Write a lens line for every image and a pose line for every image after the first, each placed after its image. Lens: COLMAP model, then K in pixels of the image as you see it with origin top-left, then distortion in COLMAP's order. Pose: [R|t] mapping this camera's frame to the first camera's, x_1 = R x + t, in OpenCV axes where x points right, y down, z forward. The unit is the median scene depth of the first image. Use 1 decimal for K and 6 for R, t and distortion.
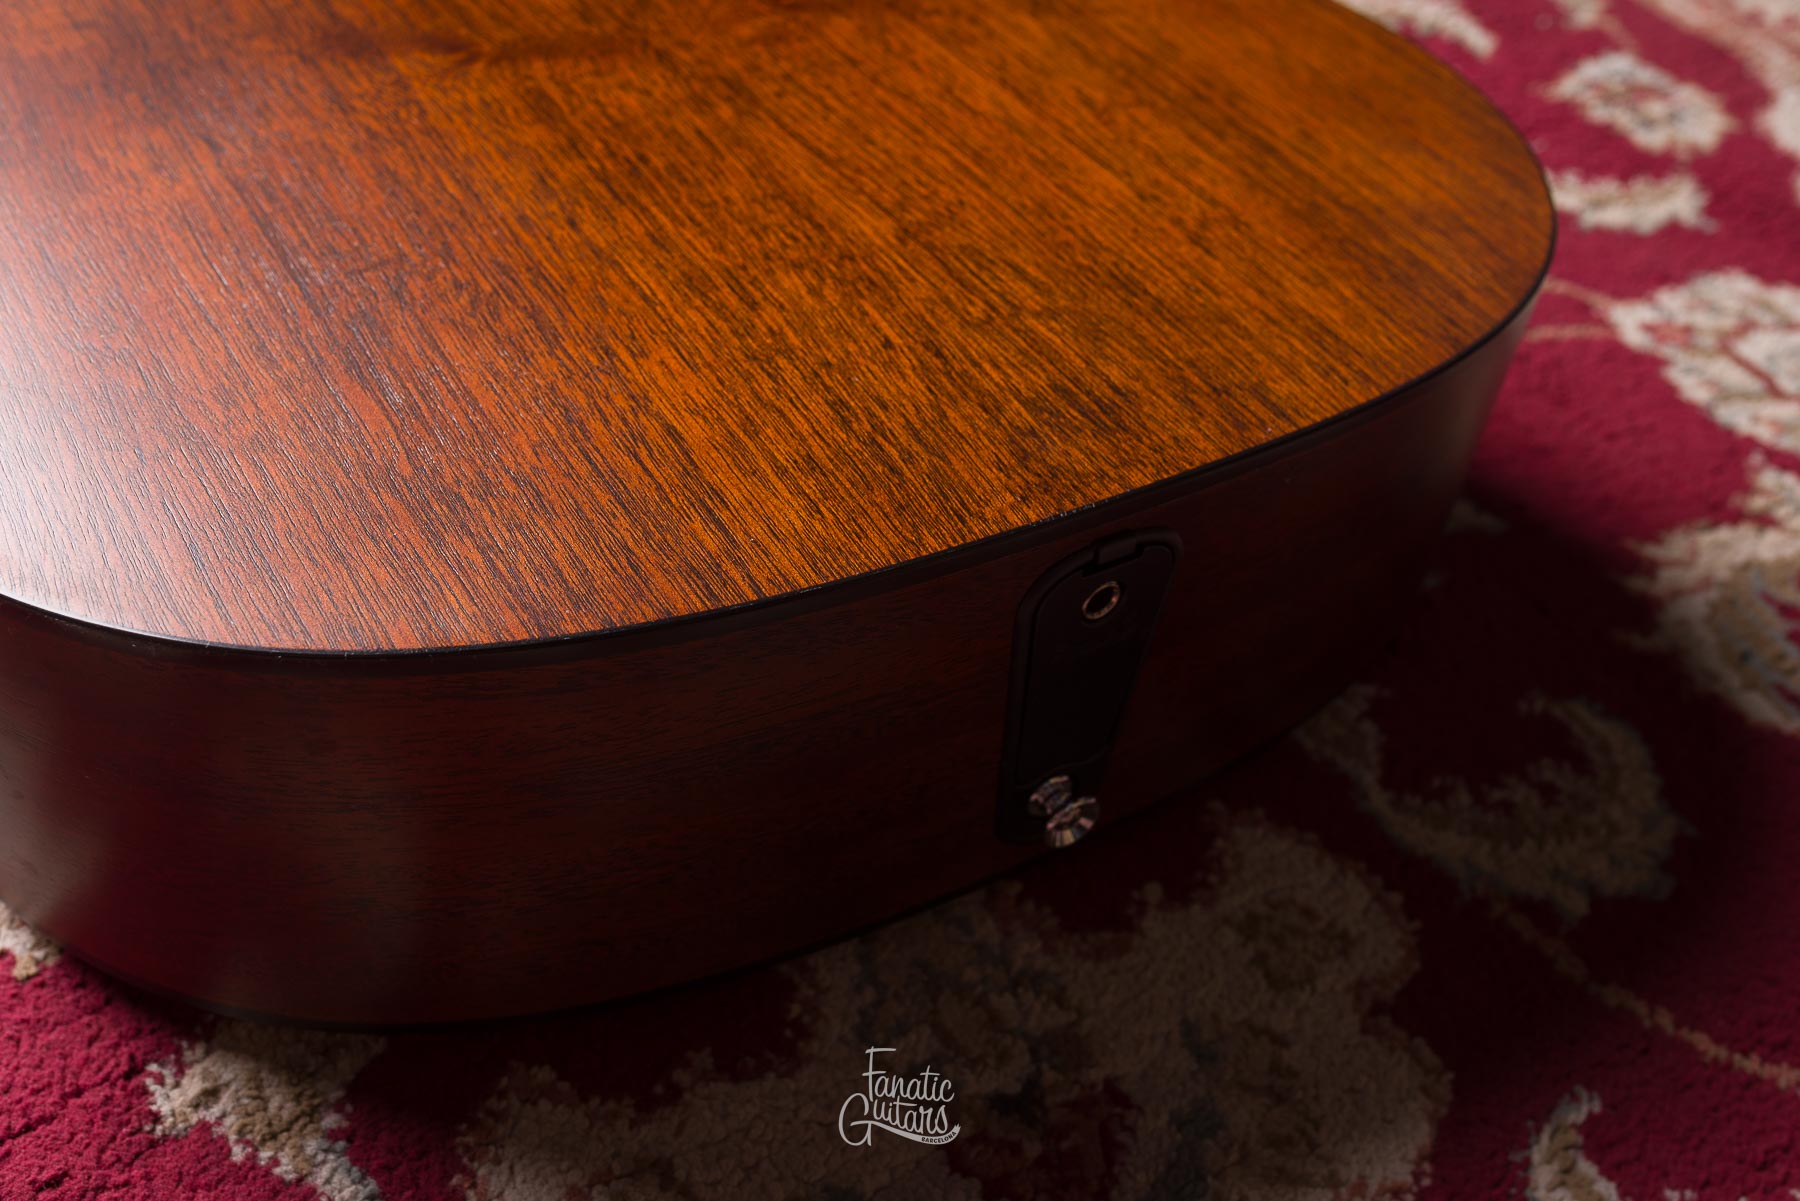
lens RADIAL K [[1803.6, 0, 900.0], [0, 1803.6, 600.5], [0, 0, 1]] dist [0.002079, -0.002821]
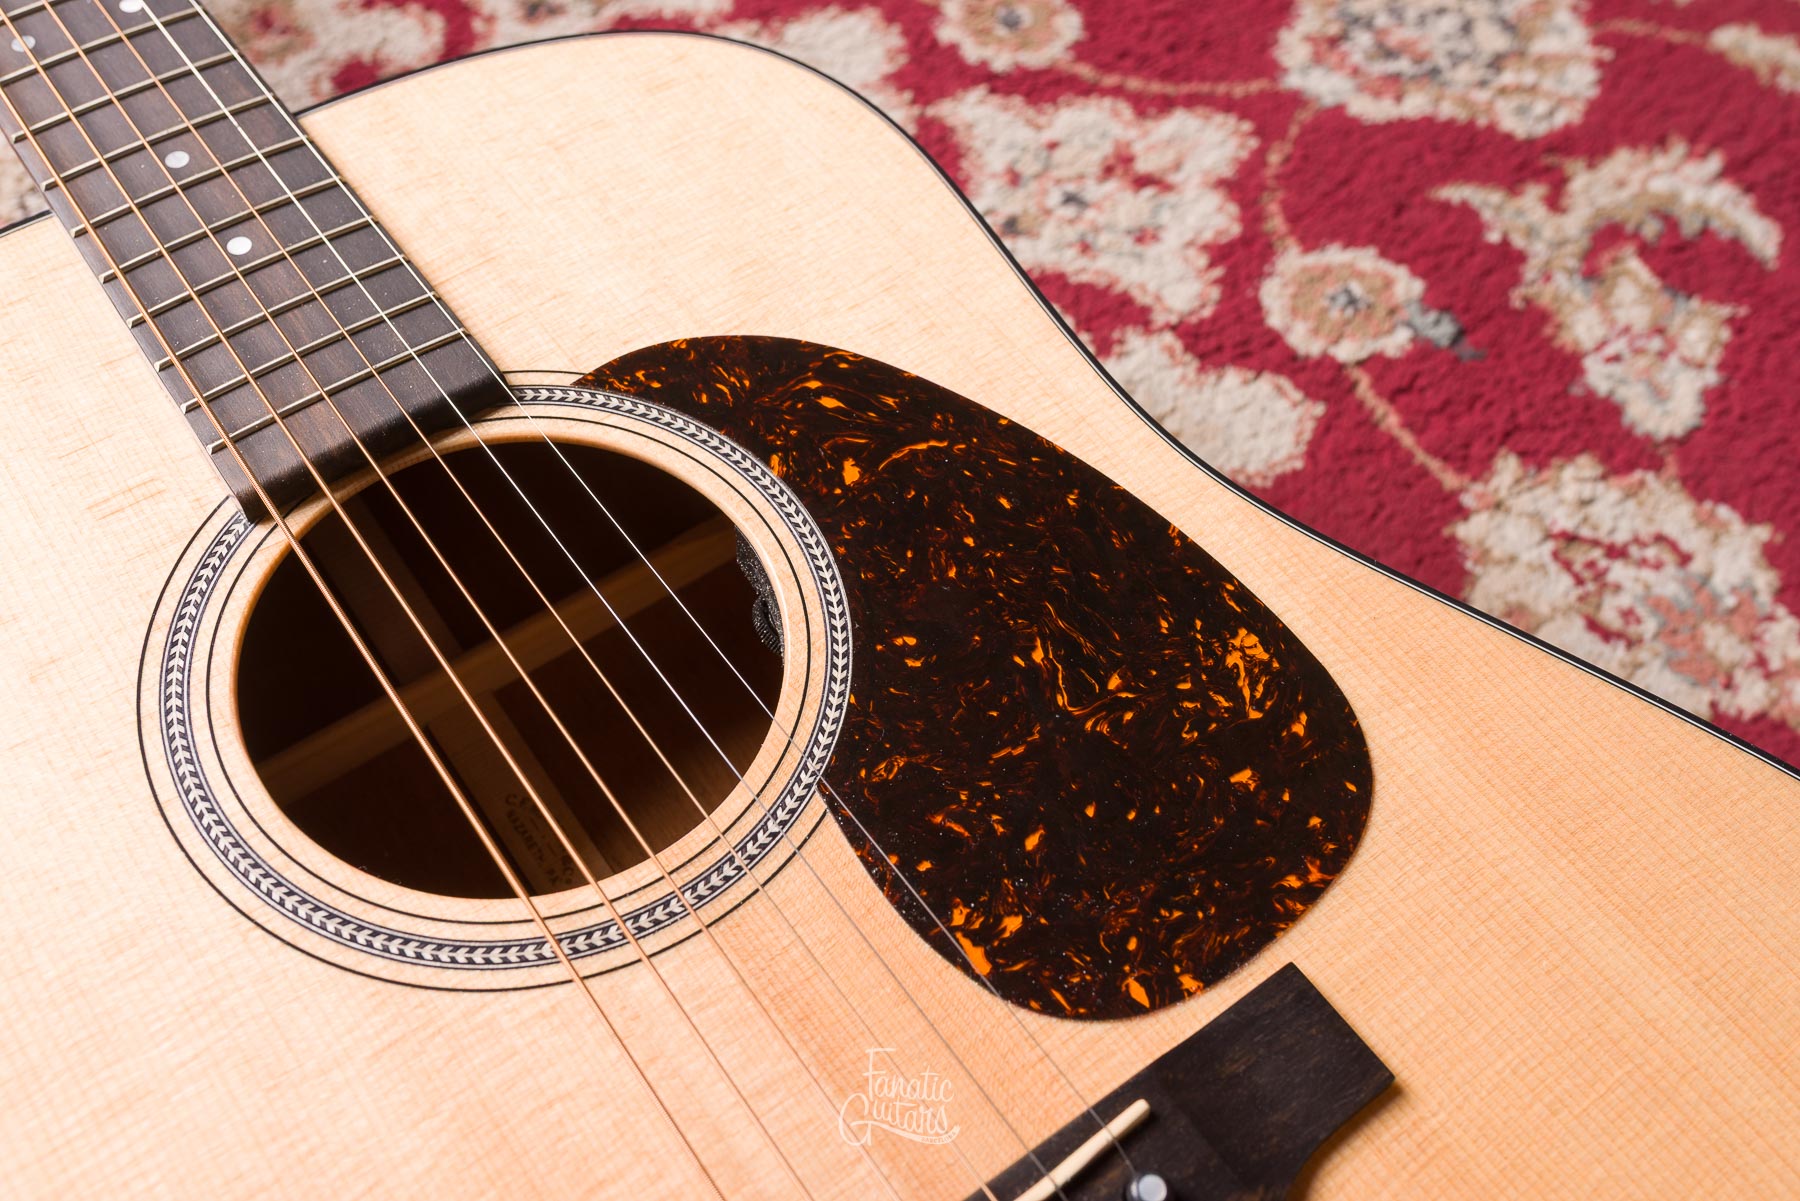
lens RADIAL K [[1784.1, 0, 900.0], [0, 1784.1, 600.5], [0, 0, 1]] dist [-0.000071, 0.005703]
pose [[0.992516, -0.122056, 0.003679, -0.159911], [0.117161, 0.960344, 0.253006, -0.809716], [-0.034414, -0.250682, 0.967458, 0.423627]]
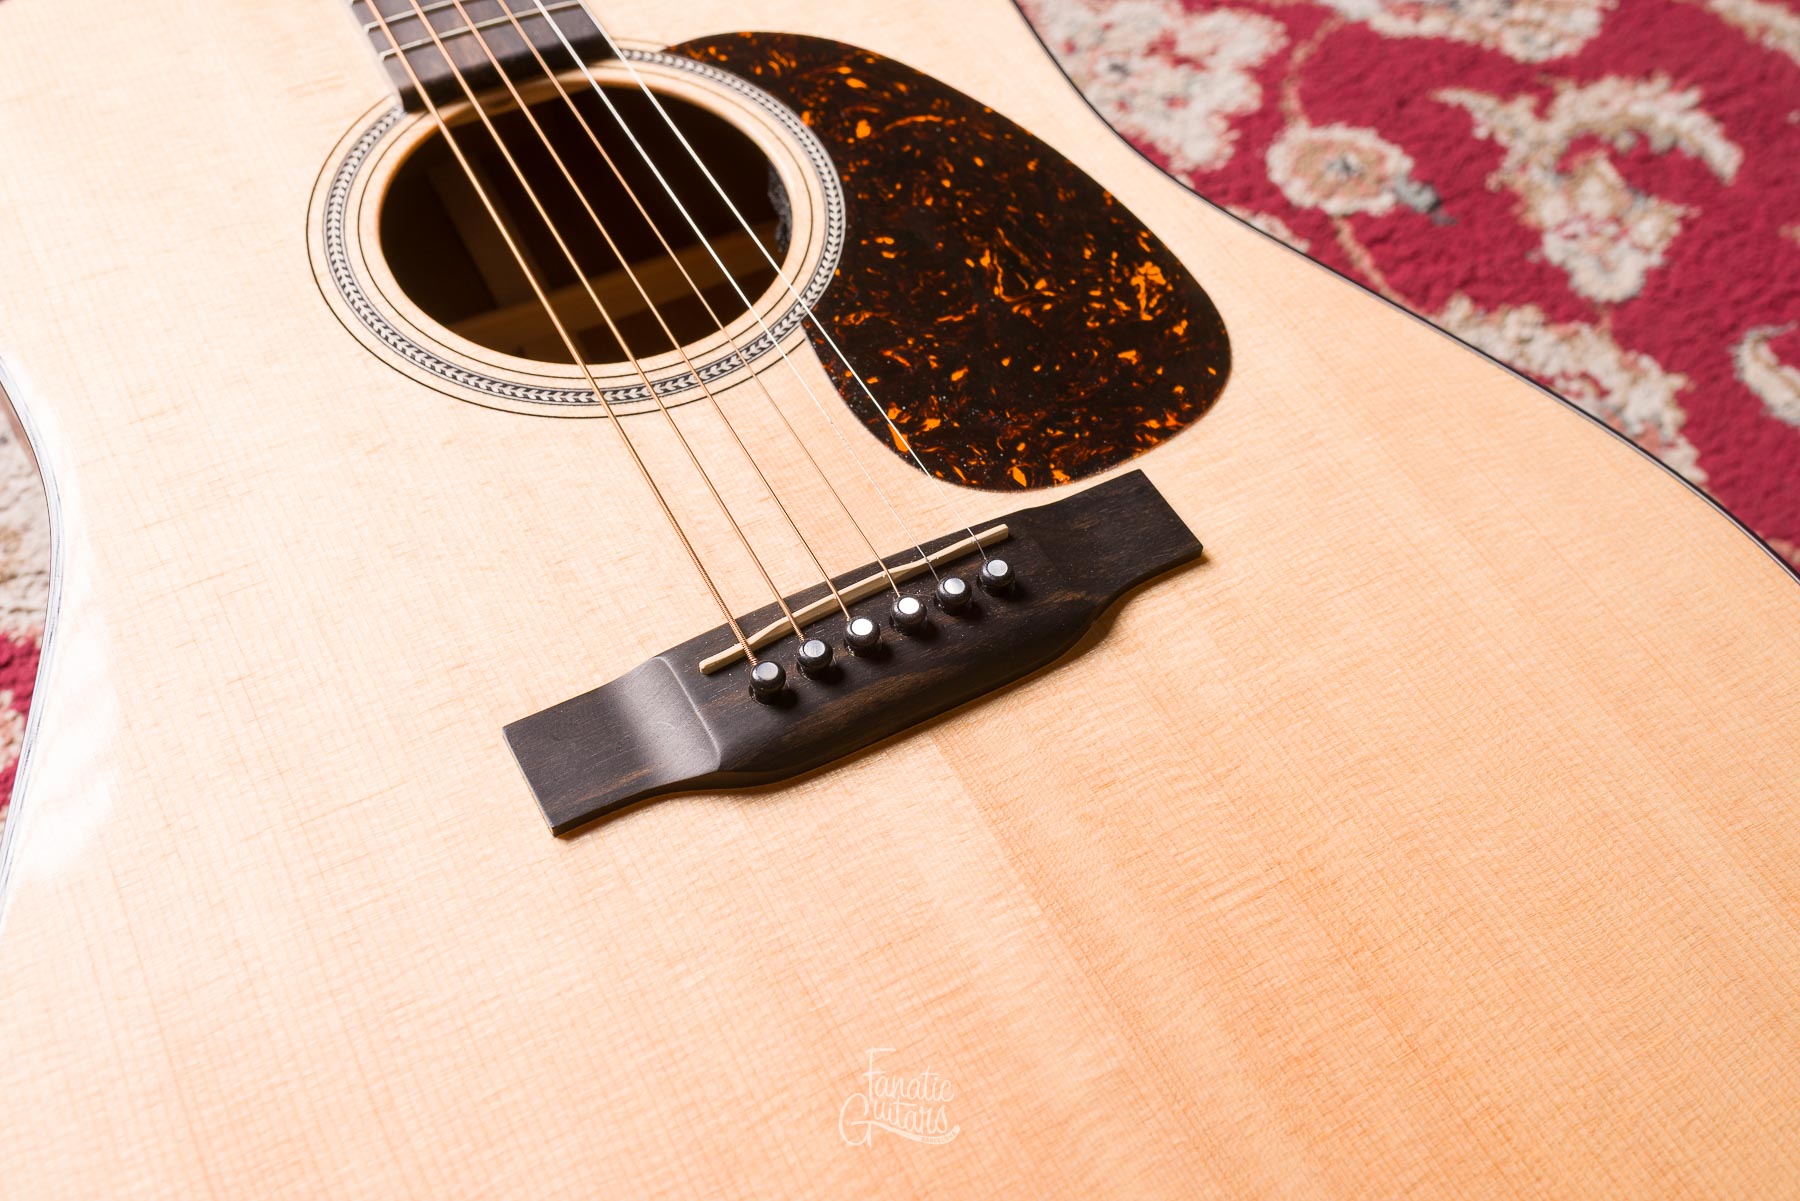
lens RADIAL K [[1784.1, 0, 900.0], [0, 1784.1, 600.5], [0, 0, 1]] dist [-0.000071, 0.005703]
pose [[0.998097, -0.015783, -0.059607, -0.083705], [0.027568, 0.978912, 0.202413, -0.577312], [0.055156, -0.203671, 0.977485, 0.112109]]
